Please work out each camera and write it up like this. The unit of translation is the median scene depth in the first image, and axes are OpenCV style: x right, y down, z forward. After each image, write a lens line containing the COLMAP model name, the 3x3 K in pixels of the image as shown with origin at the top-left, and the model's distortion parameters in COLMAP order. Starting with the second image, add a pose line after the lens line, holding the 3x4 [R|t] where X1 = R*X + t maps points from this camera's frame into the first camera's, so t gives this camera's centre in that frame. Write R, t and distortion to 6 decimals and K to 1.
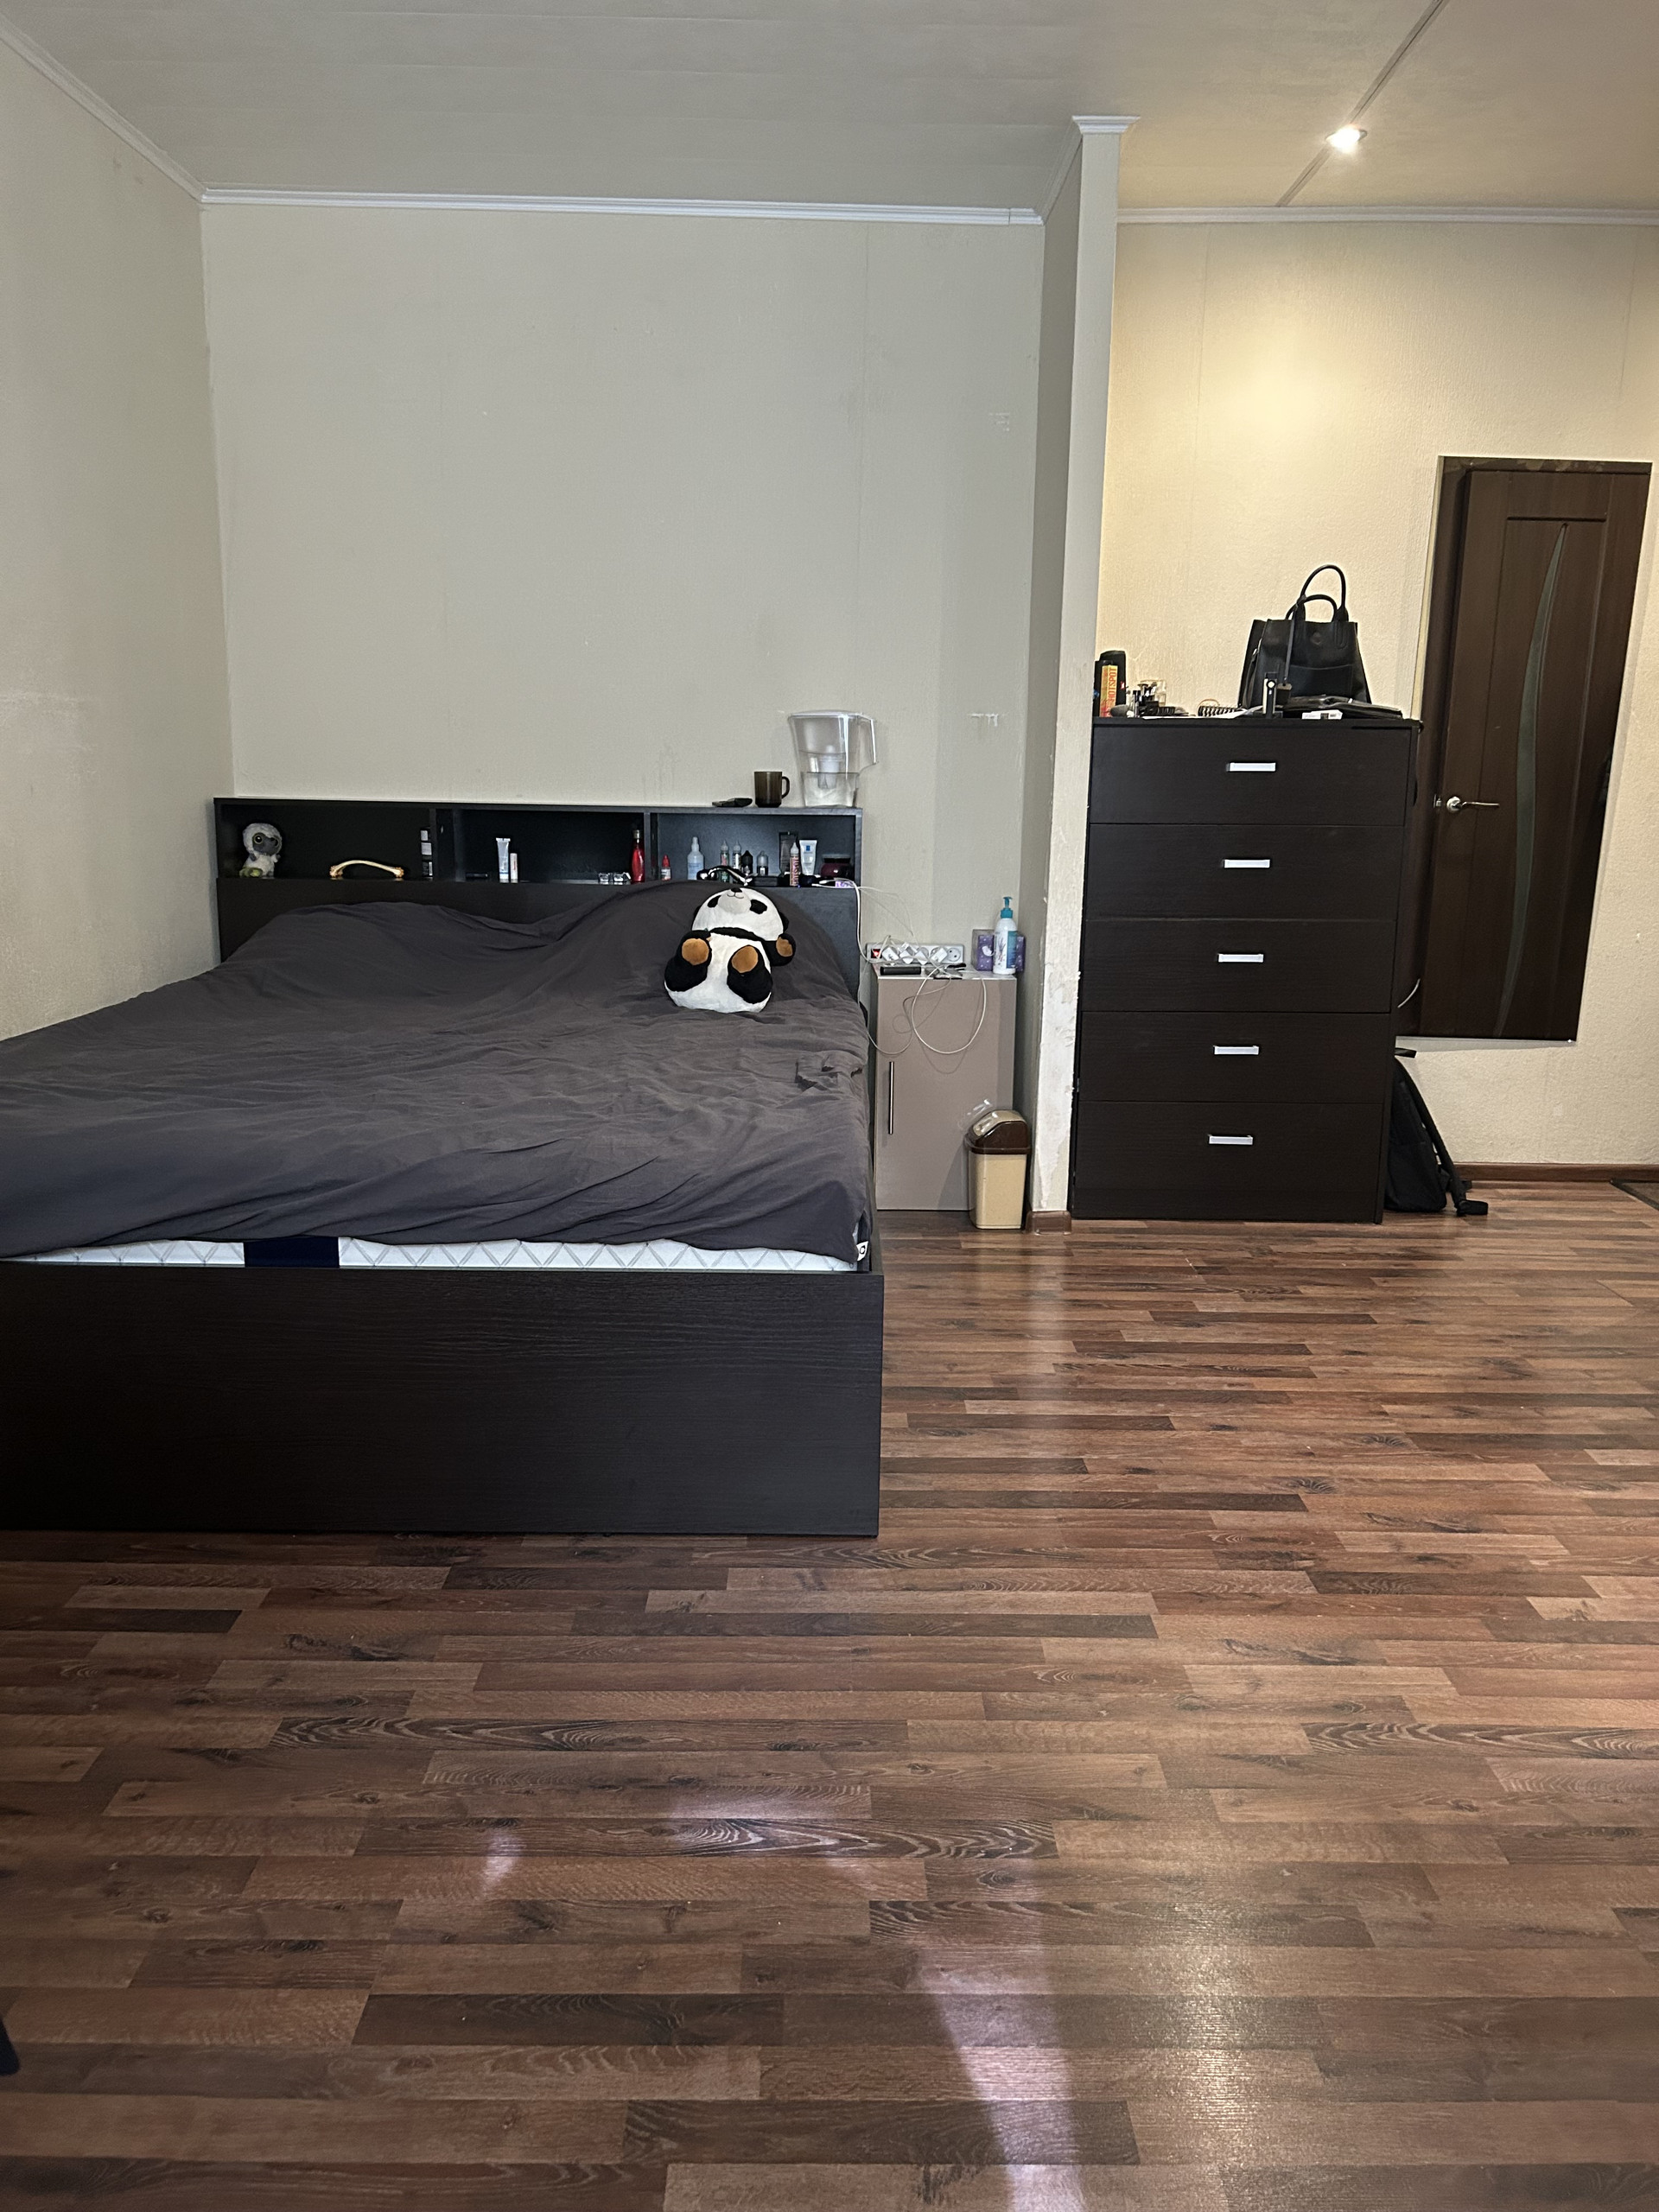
lens RADIAL K [[1652.6, 0, 830.7], [0, 1652.6, 1098.8], [0, 0, 1]] dist [0.049032, -0.060822]
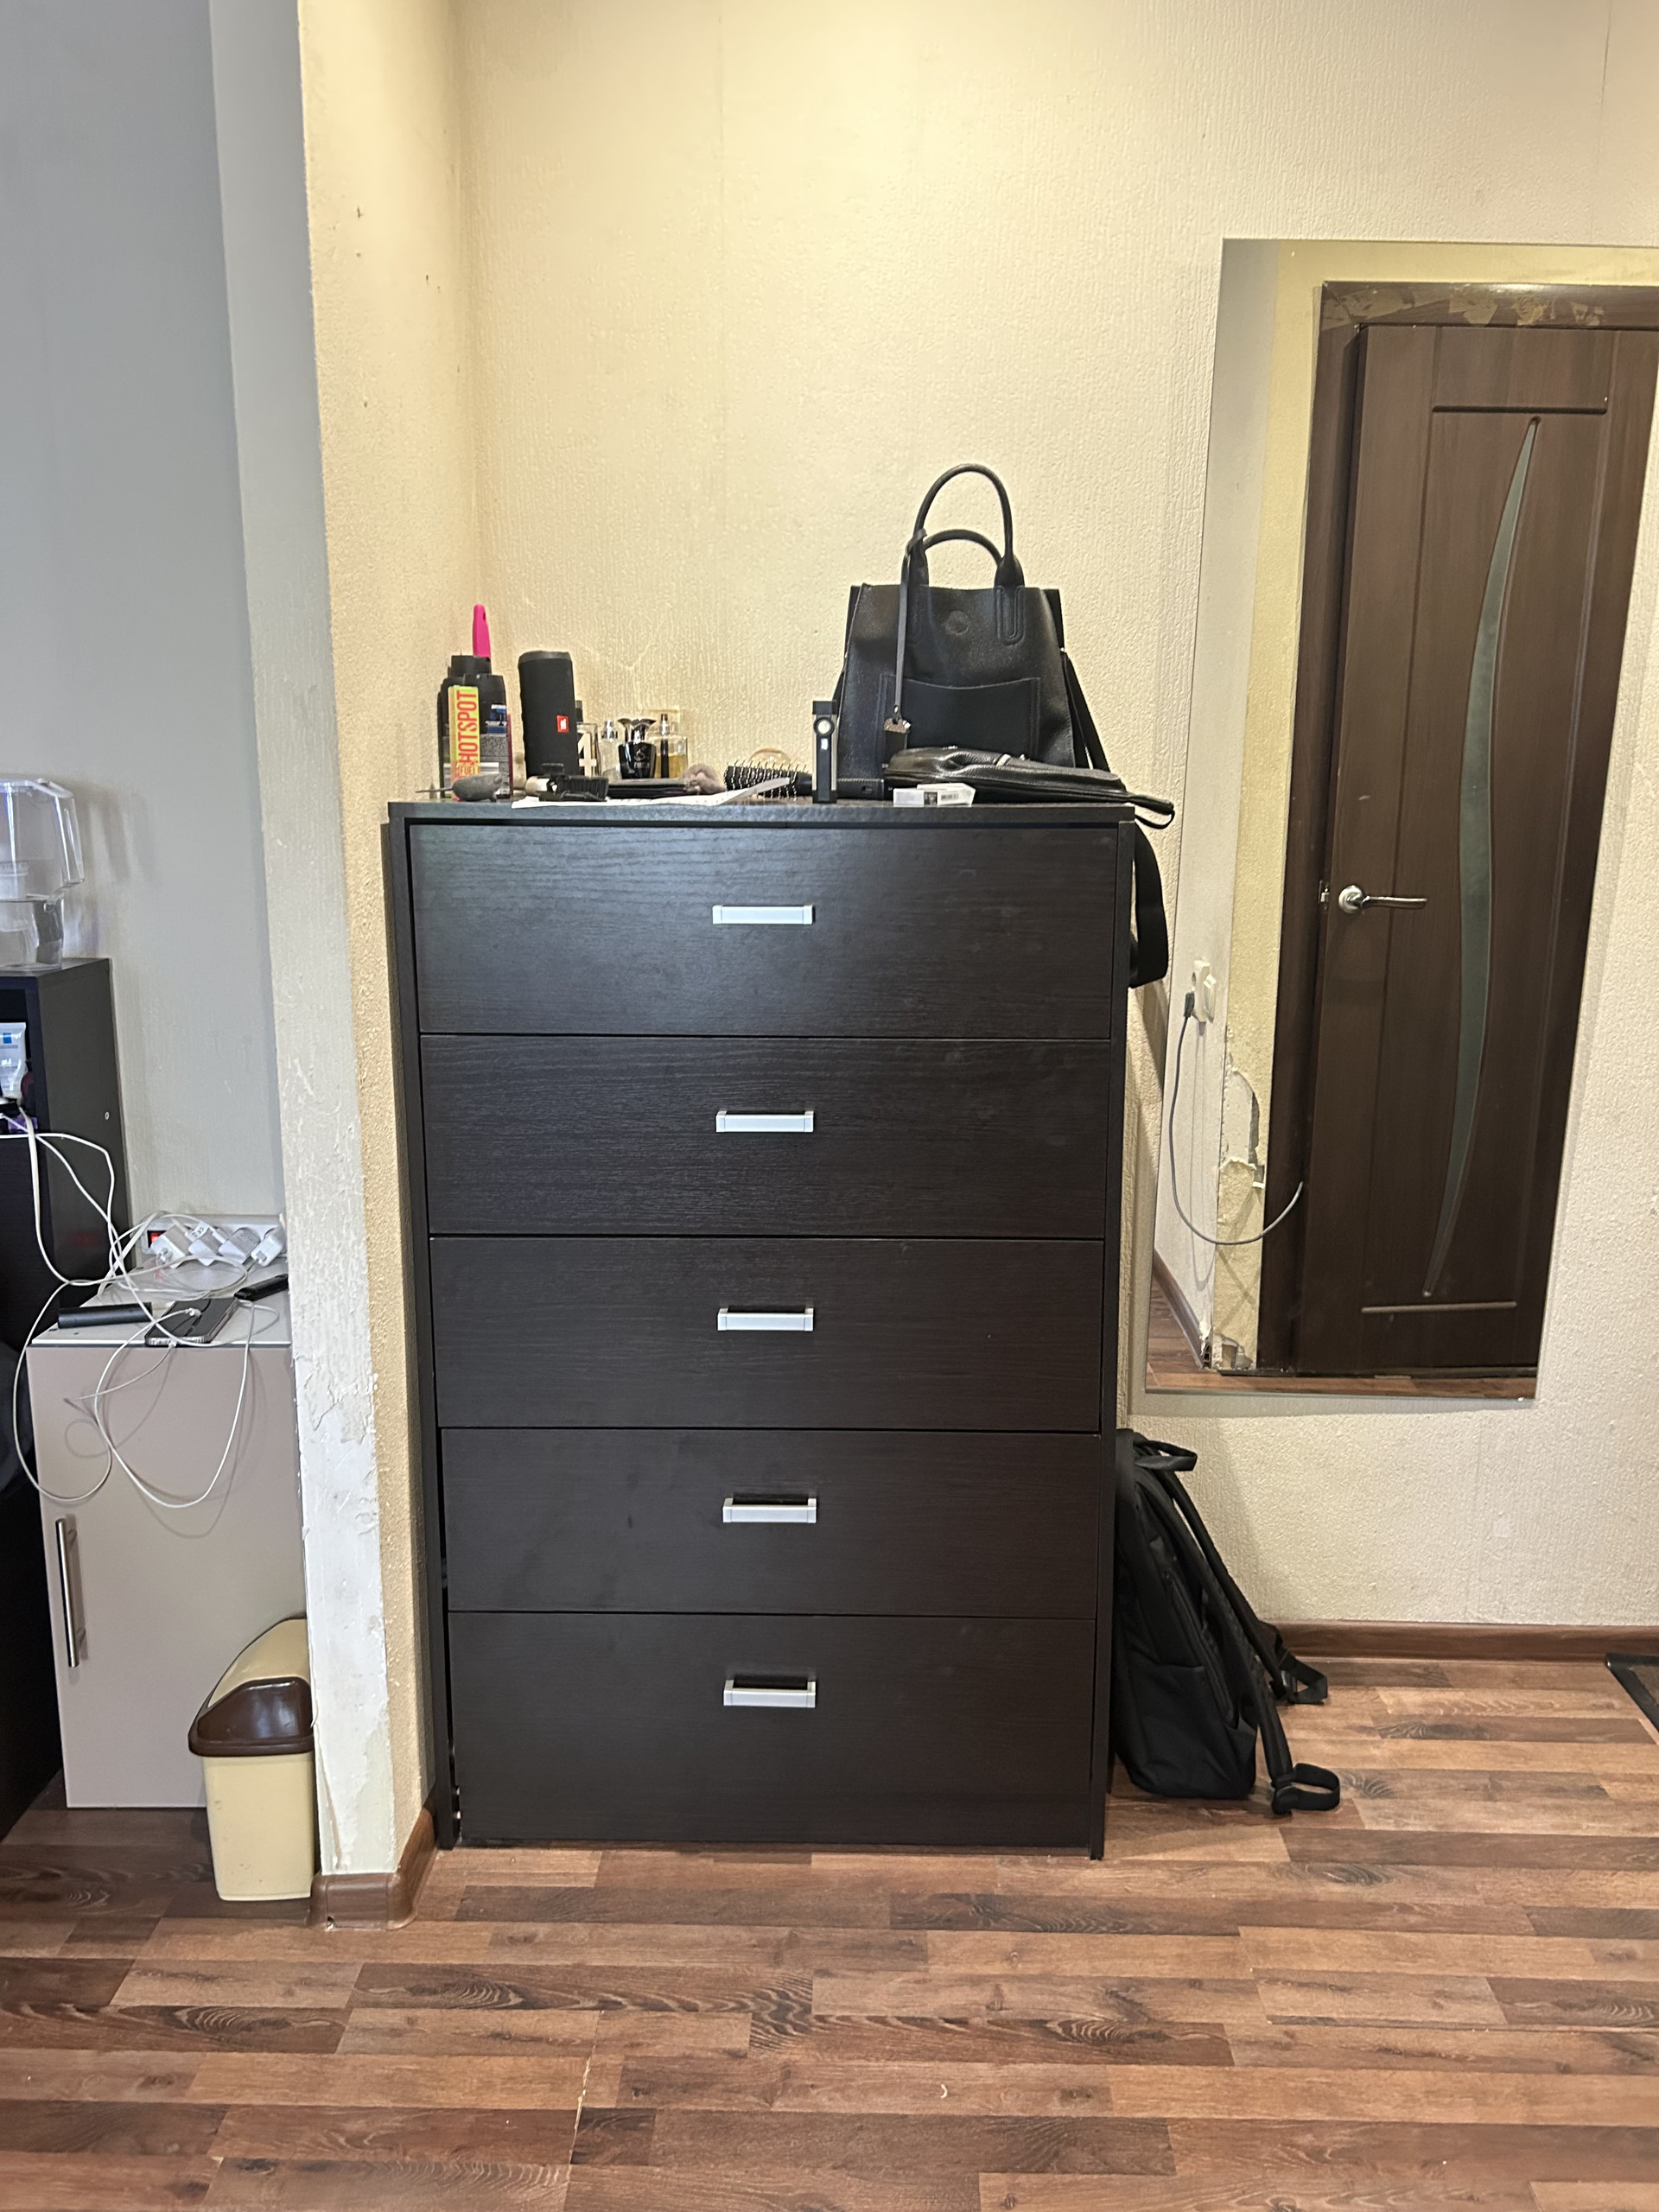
lens RADIAL K [[1652.6, 0, 830.7], [0, 1652.6, 1098.8], [0, 0, 1]] dist [0.049032, -0.060822]
pose [[0.999489, -0.006238, -0.031358, 0.398455], [0.006495, 0.999946, 0.008114, -0.214536], [0.031306, -0.008313, 0.999475, 0.774080]]
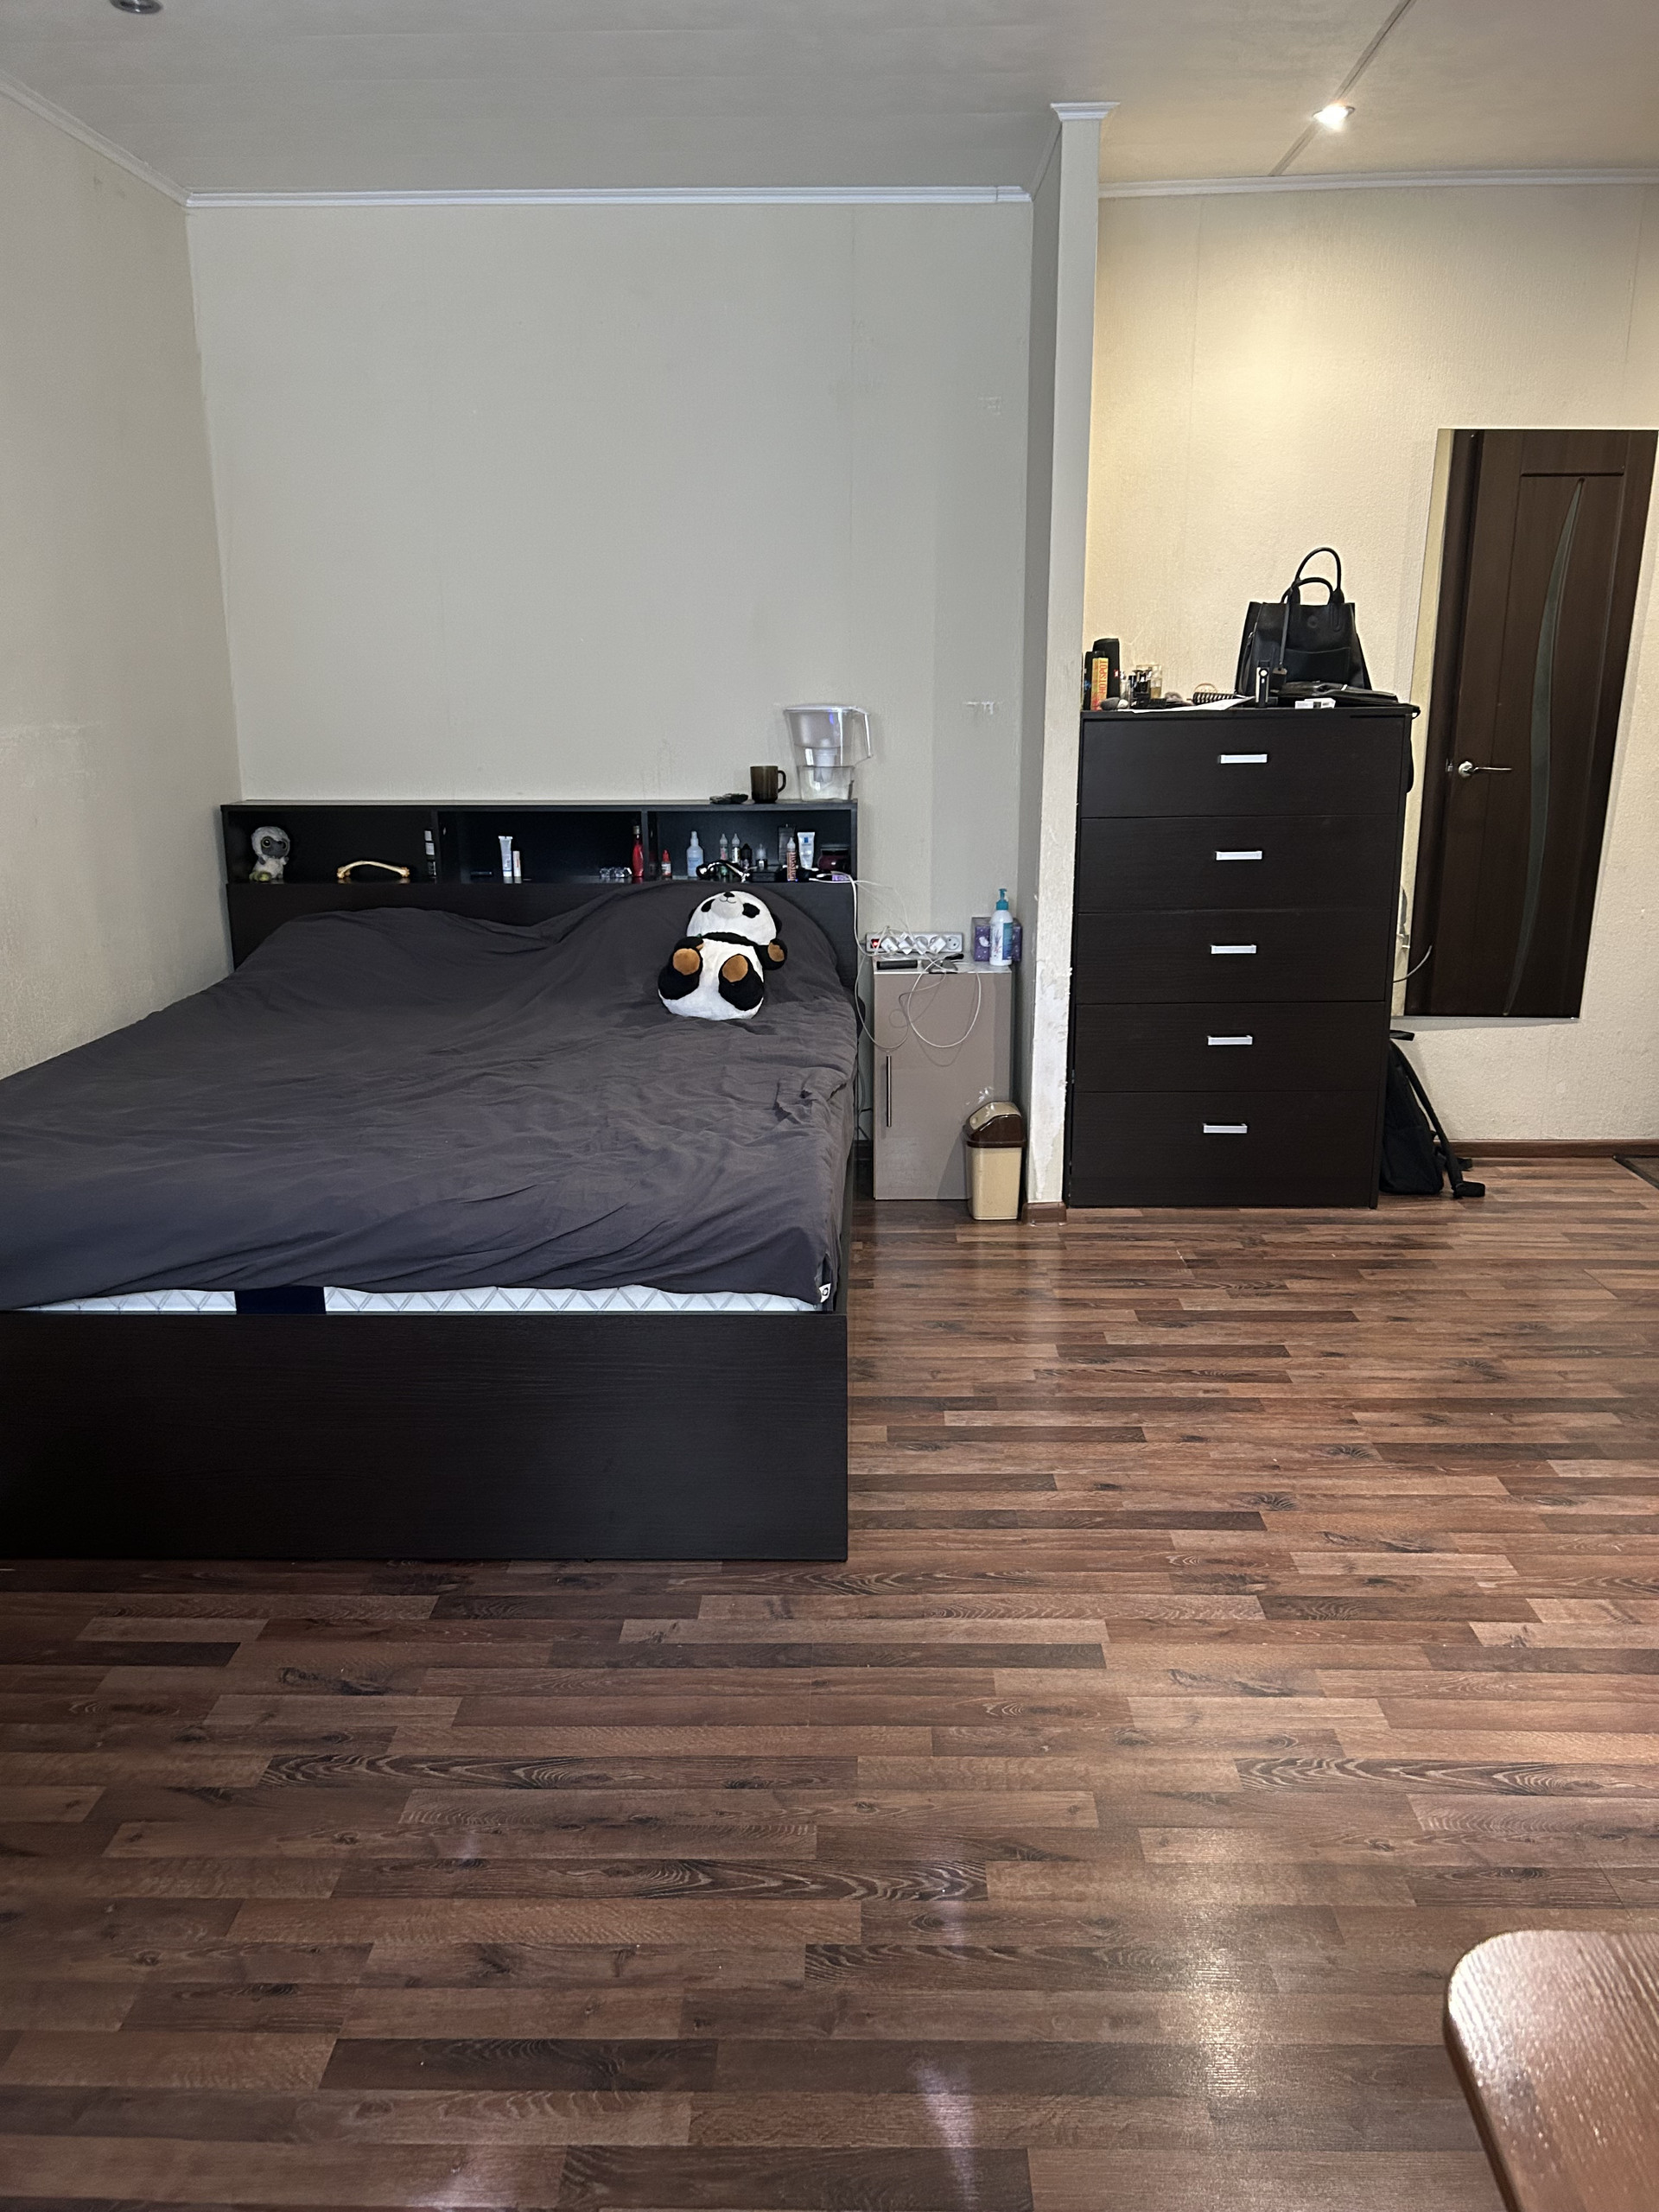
lens RADIAL K [[1651.5, 0, 827.2], [0, 1651.5, 1110.2], [0, 0, 1]] dist [0.049280, -0.061289]
pose [[0.999364, -0.013971, -0.032805, 0.046719], [0.015732, 0.998414, 0.054058, -0.065185], [0.031998, -0.054540, 0.997999, -0.021684]]
